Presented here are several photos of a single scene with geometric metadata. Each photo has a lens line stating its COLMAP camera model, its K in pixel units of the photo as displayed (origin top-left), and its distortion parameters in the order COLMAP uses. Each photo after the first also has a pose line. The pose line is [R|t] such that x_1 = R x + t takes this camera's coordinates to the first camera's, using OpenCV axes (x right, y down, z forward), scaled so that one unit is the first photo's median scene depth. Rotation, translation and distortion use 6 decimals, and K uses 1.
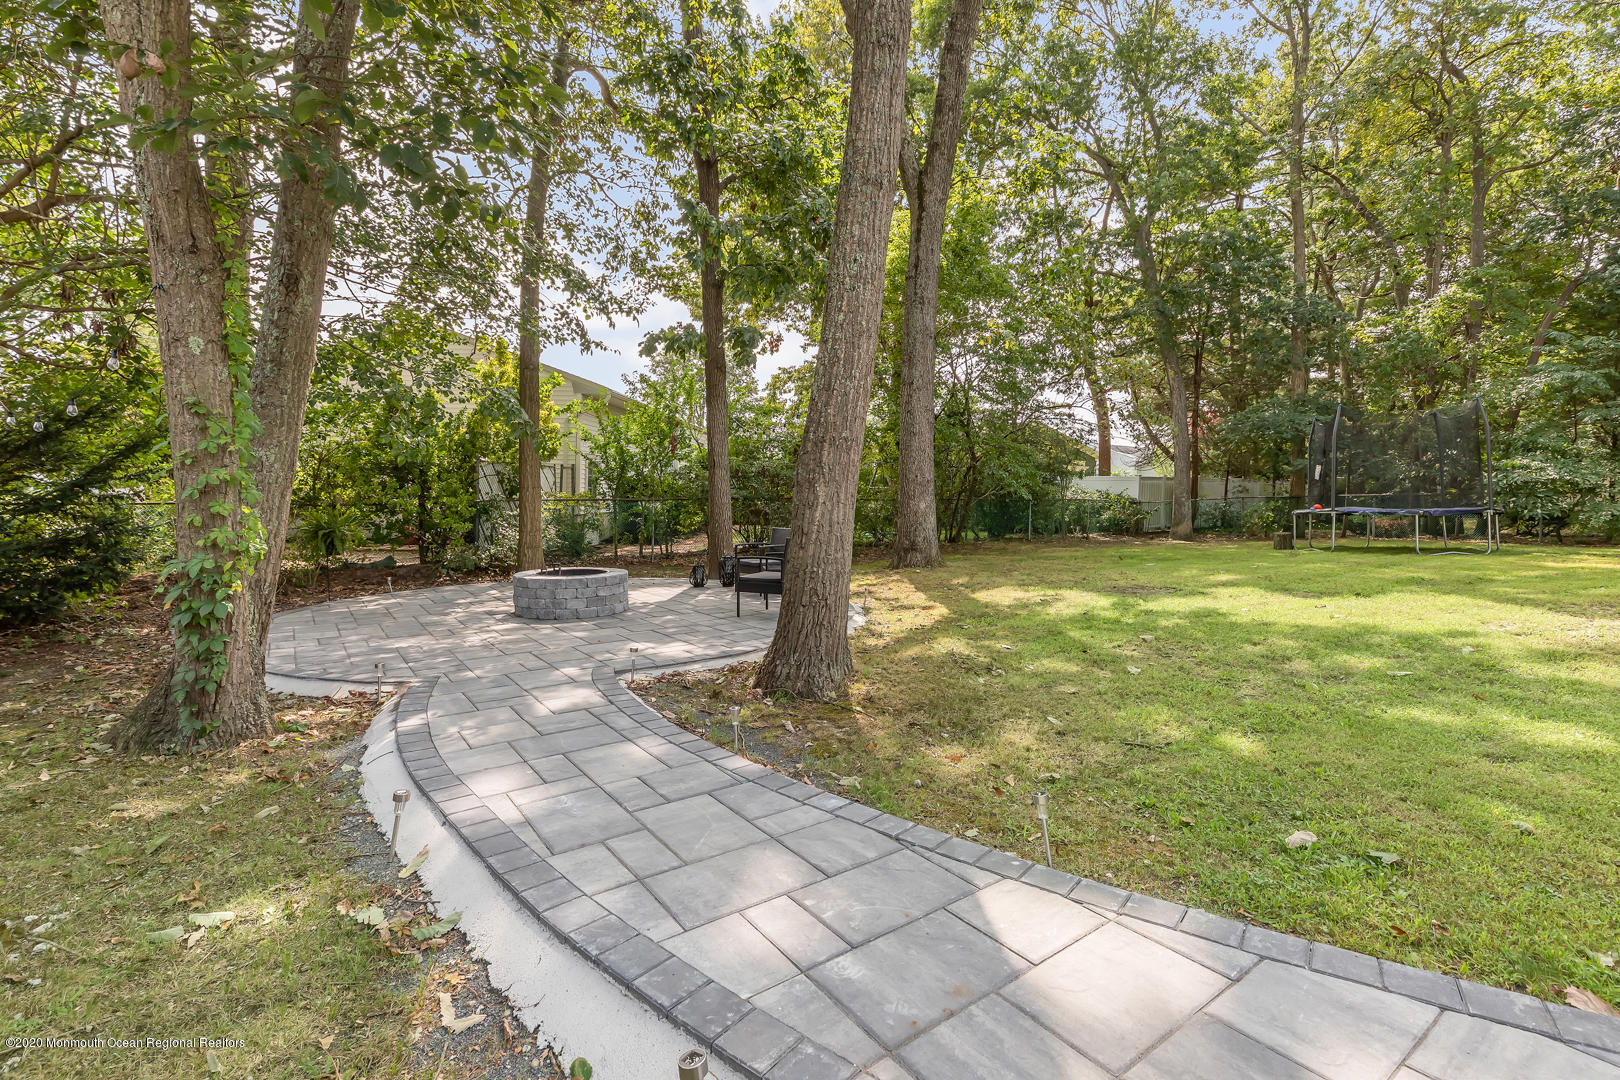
lens RADIAL K [[738.8, 0, 814.0], [0, 738.8, 532.2], [0, 0, 1]] dist [0.002202, -0.000797]
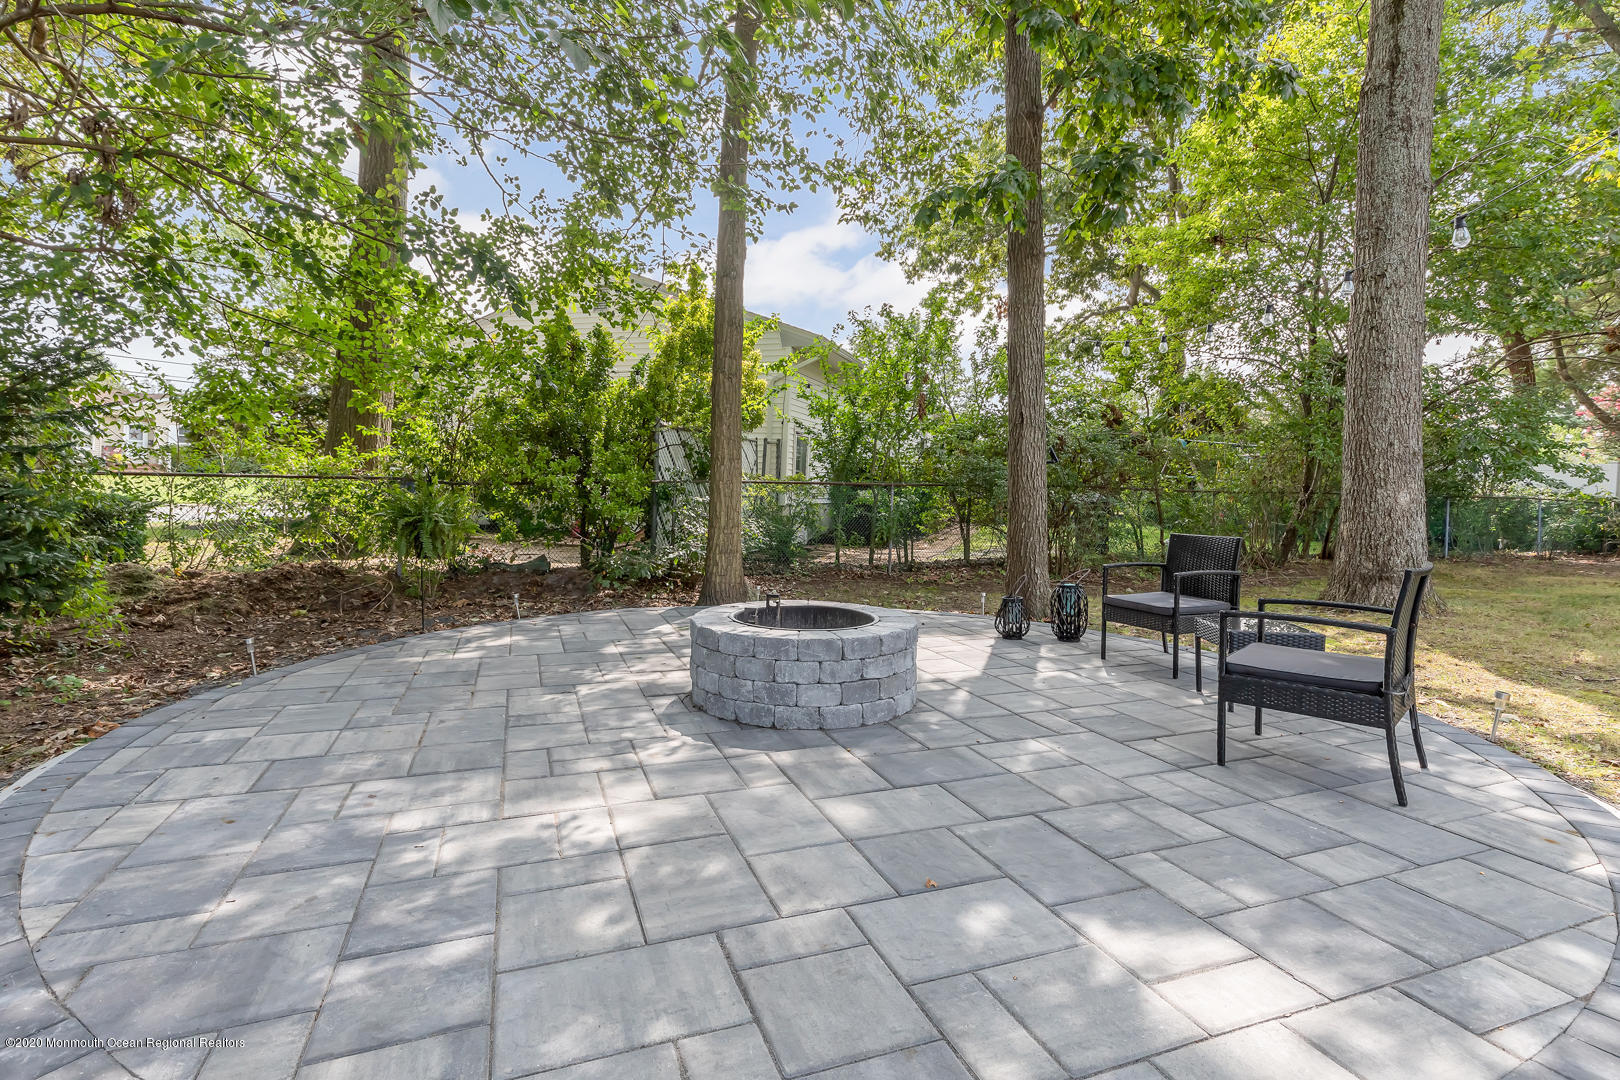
lens RADIAL K [[738.8, 0, 804.5], [0, 738.8, 537.9], [0, 0, 1]] dist [0.002202, -0.000797]
pose [[0.966497, 0.031112, -0.254785, -0.133655], [-0.027666, 0.999471, 0.017101, -0.004031], [0.255182, -0.009480, 0.966847, 0.344870]]
